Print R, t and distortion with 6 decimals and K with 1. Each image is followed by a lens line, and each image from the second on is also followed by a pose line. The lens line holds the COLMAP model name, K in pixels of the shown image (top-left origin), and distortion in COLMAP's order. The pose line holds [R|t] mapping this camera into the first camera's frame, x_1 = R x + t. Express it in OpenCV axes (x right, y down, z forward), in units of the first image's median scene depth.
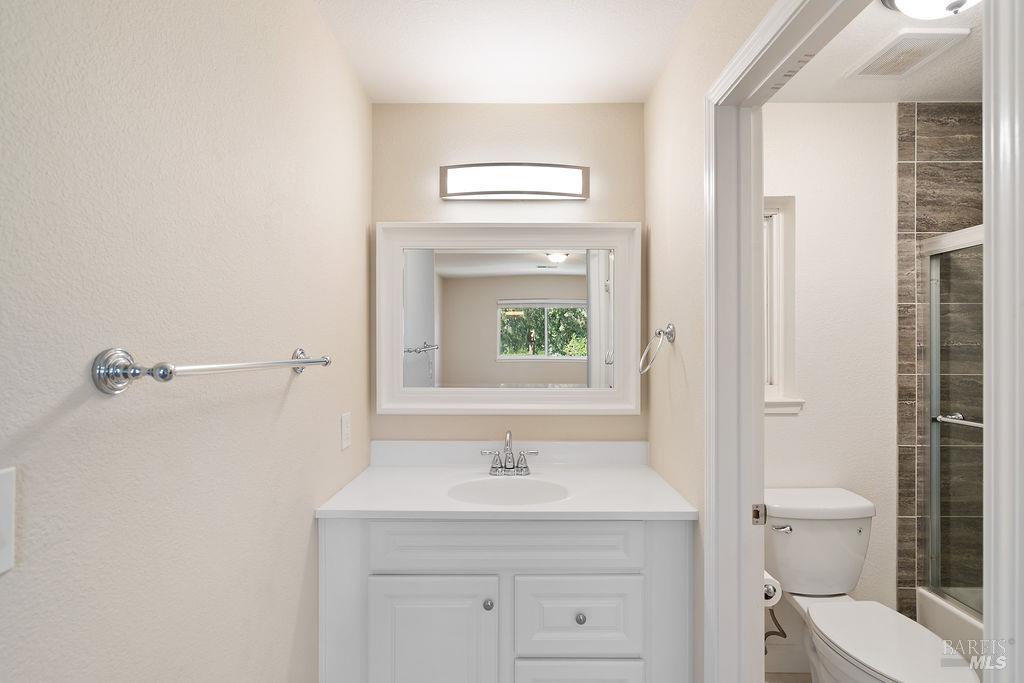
lens RADIAL K [[467.7, 0, 513.3], [0, 467.7, 344.8], [0, 0, 1]] dist [-0.002719, 0.002052]
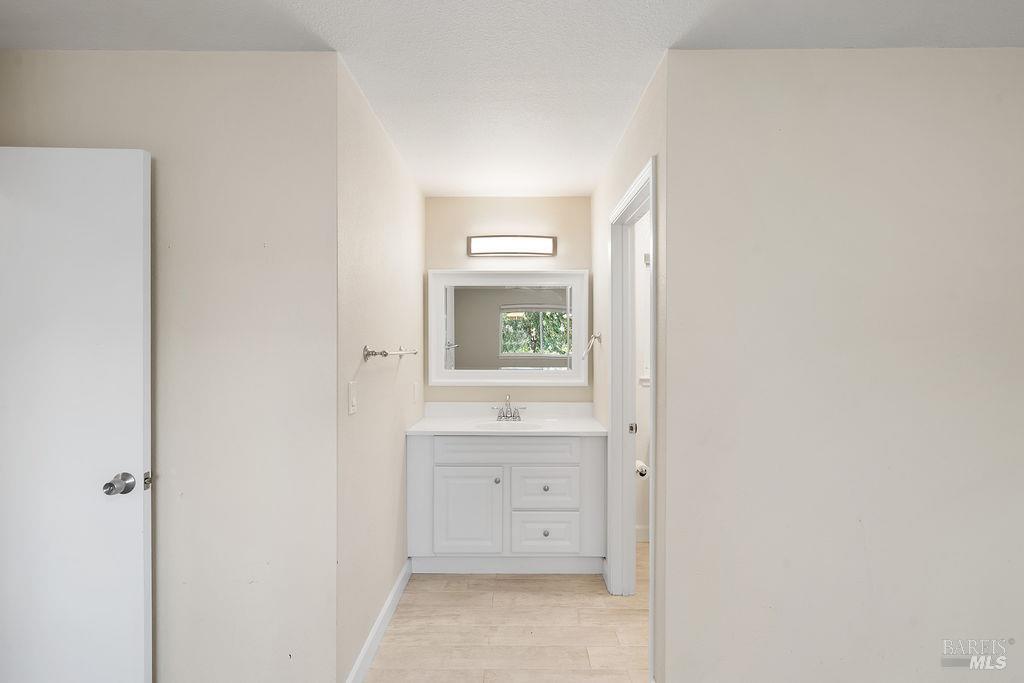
lens RADIAL K [[467.7, 0, 513.4], [0, 467.7, 347.0], [0, 0, 1]] dist [-0.002719, 0.002052]
pose [[0.999997, -0.000106, -0.002576, 0.016292], [0.000124, 0.999974, 0.007143, -0.000472], [0.002576, -0.007144, 0.999971, -0.880529]]
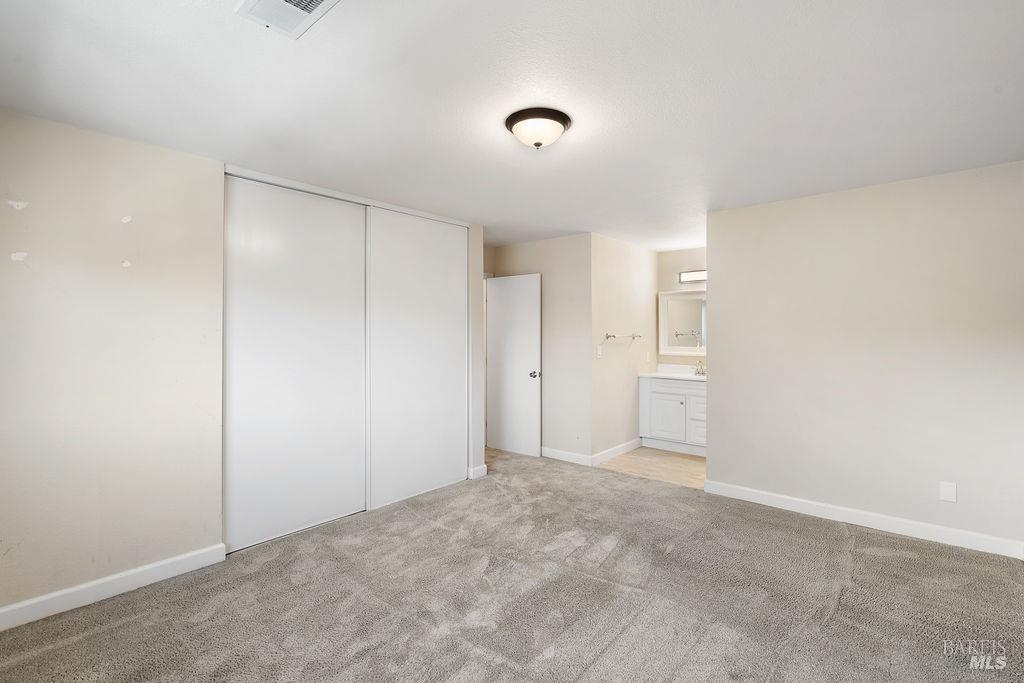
lens RADIAL K [[467.7, 0, 514.1], [0, 467.7, 337.2], [0, 0, 1]] dist [-0.002719, 0.002052]
pose [[0.758099, 0.004744, -0.652122, 1.322057], [0.004584, 0.999910, 0.012604, -0.012350], [0.652123, -0.012544, 0.758009, -2.602550]]
